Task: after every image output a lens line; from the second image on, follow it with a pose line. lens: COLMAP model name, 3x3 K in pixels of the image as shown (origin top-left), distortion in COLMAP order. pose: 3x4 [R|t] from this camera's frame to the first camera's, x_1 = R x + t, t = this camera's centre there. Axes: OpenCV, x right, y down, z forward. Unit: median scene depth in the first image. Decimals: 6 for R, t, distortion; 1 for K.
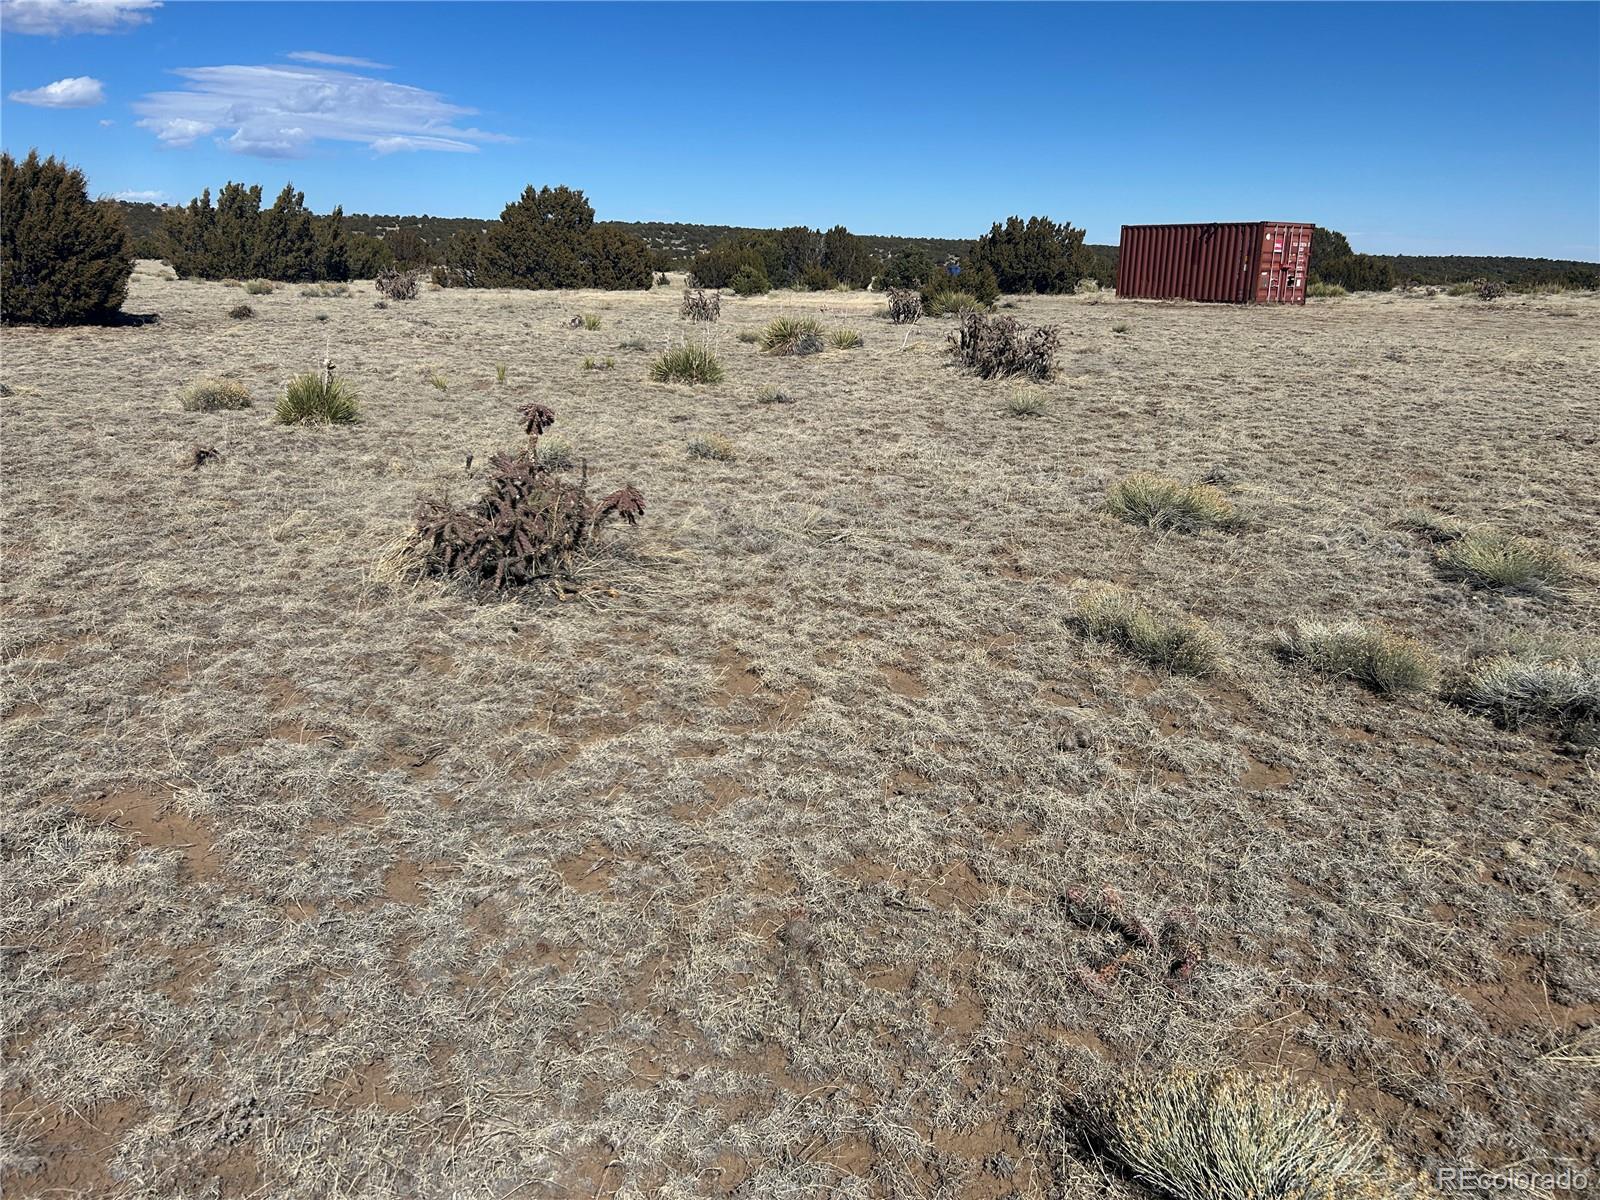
lens RADIAL K [[1232.5, 0, 801.8], [0, 1232.5, 598.9], [0, 0, 1]] dist [0.065738, -0.042475]
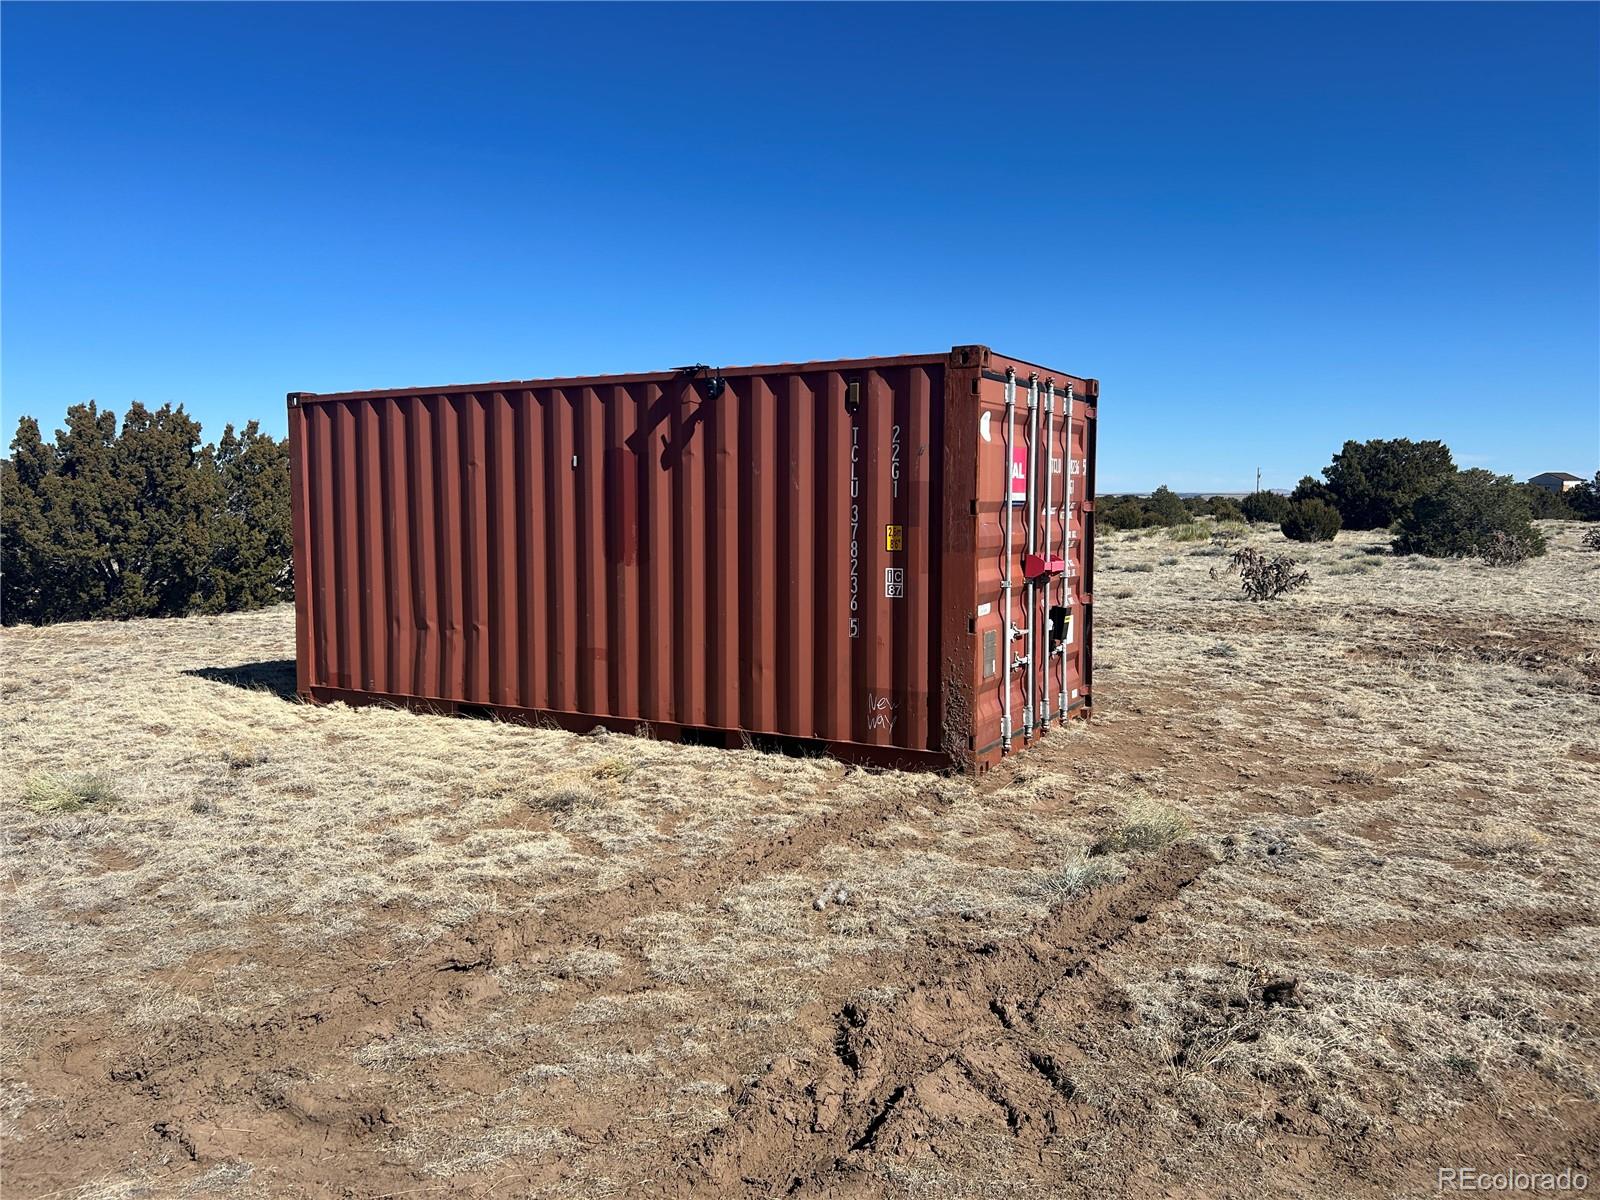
lens RADIAL K [[1232.5, 0, 799.1], [0, 1232.5, 597.4], [0, 0, 1]] dist [0.065738, -0.042475]
pose [[0.880369, -0.064872, 0.469832, 0.253193], [0.147562, 0.978902, -0.141339, -0.238472], [-0.450750, 0.193760, 0.871368, 0.839487]]
